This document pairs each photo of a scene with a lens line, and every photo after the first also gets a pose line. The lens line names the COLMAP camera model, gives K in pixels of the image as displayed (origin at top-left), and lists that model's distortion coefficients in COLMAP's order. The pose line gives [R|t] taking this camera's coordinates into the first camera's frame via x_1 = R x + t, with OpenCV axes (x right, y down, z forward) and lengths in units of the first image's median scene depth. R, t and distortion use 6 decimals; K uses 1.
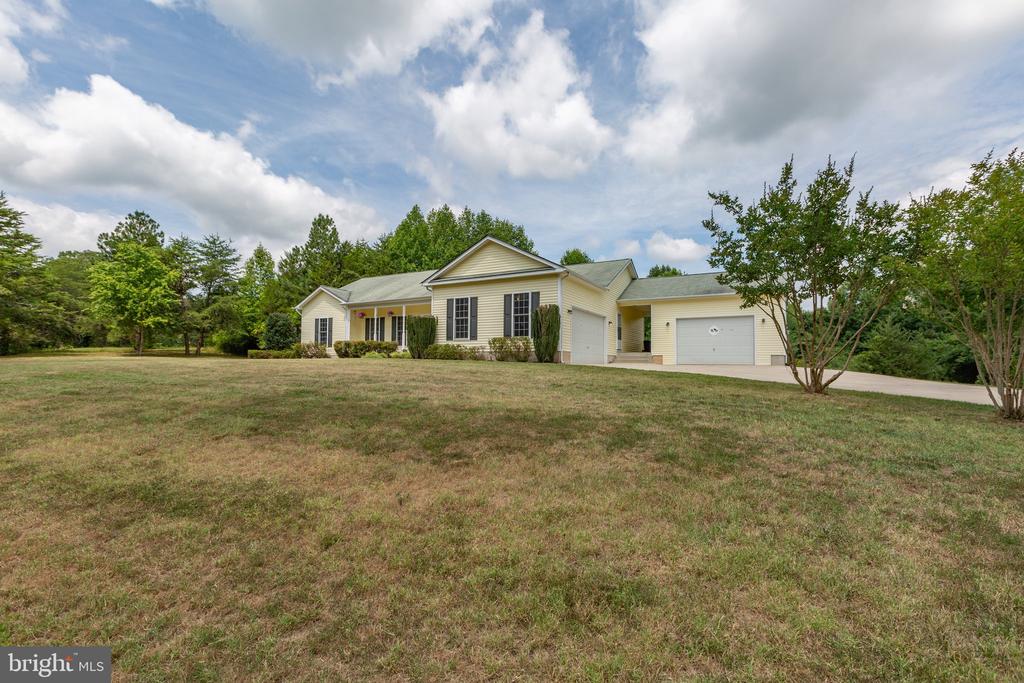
lens RADIAL K [[464.7, 0, 506.6], [0, 464.7, 341.5], [0, 0, 1]] dist [-0.000019, 0.002462]
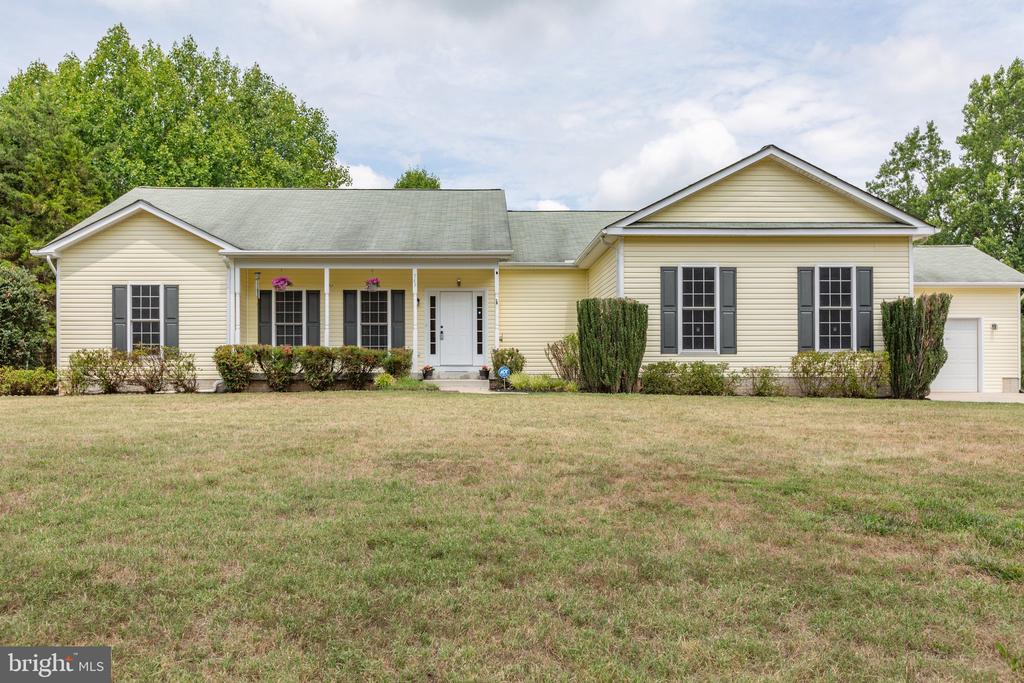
lens RADIAL K [[835.5, 0, 498.1], [0, 835.5, 392.2], [0, 0, 1]] dist [0.013358, -0.019253]
pose [[0.851416, -0.014296, 0.524297, -0.328728], [-0.017654, 0.998281, 0.055889, -0.003291], [-0.524194, -0.056840, 0.849700, 0.156652]]
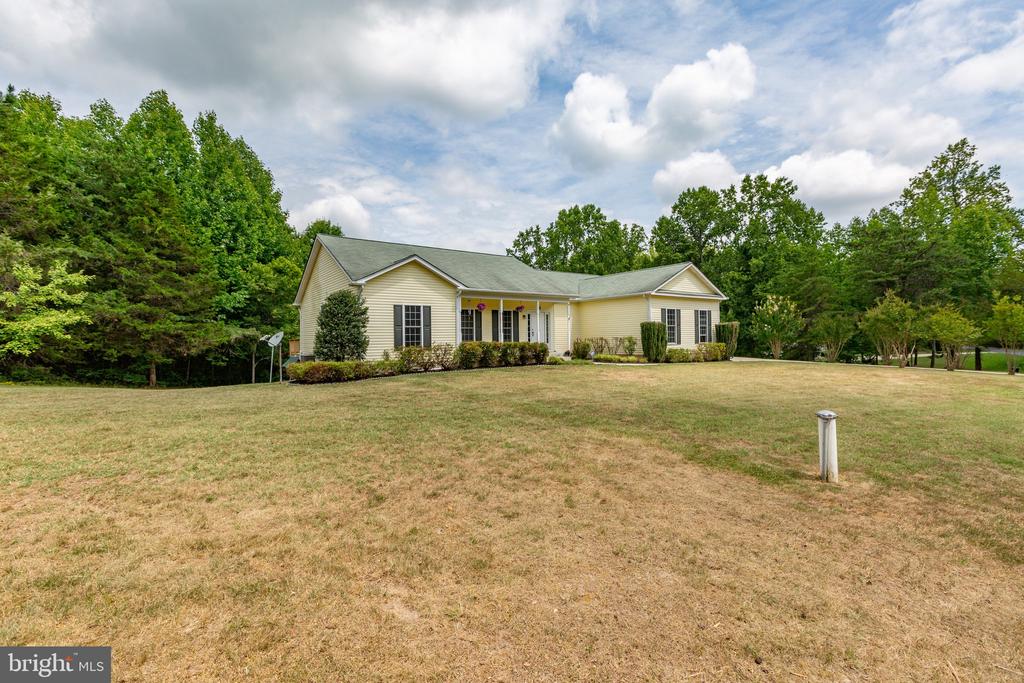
lens RADIAL K [[464.7, 0, 509.4], [0, 464.7, 335.0], [0, 0, 1]] dist [-0.000019, 0.002462]
pose [[0.405721, -0.005372, 0.913981, -0.595680], [-0.029298, 0.999392, 0.018880, -0.016614], [-0.913527, -0.034438, 0.405317, 0.396441]]
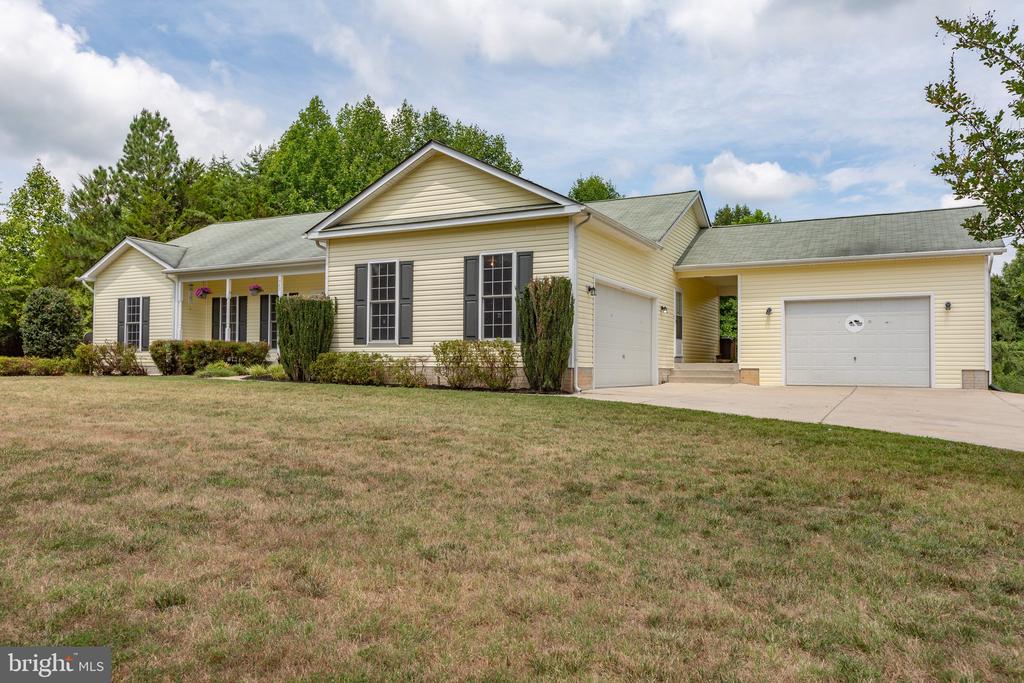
lens RADIAL K [[750.2, 0, 507.7], [0, 750.2, 333.1], [0, 0, 1]] dist [0.019235, -0.030202]
pose [[0.999264, -0.000901, 0.038352, 0.004608], [0.000671, 0.999982, 0.005995, -0.008931], [-0.038357, -0.005965, 0.999246, 0.069815]]
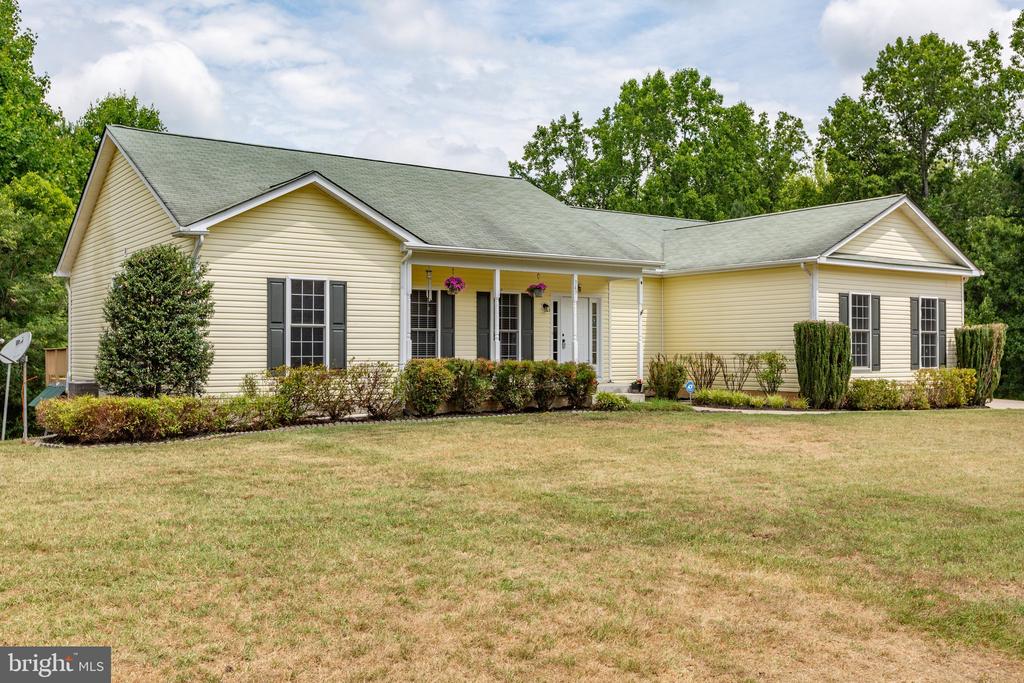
lens RADIAL K [[983.6, 0, 504.9], [0, 983.6, 347.4], [0, 0, 1]] dist [-0.002480, 0.000000]
pose [[0.413749, -0.002087, 0.910388, -0.591844], [-0.042782, 0.998848, 0.021733, -0.016784], [-0.909385, -0.047940, 0.413183, 0.398134]]
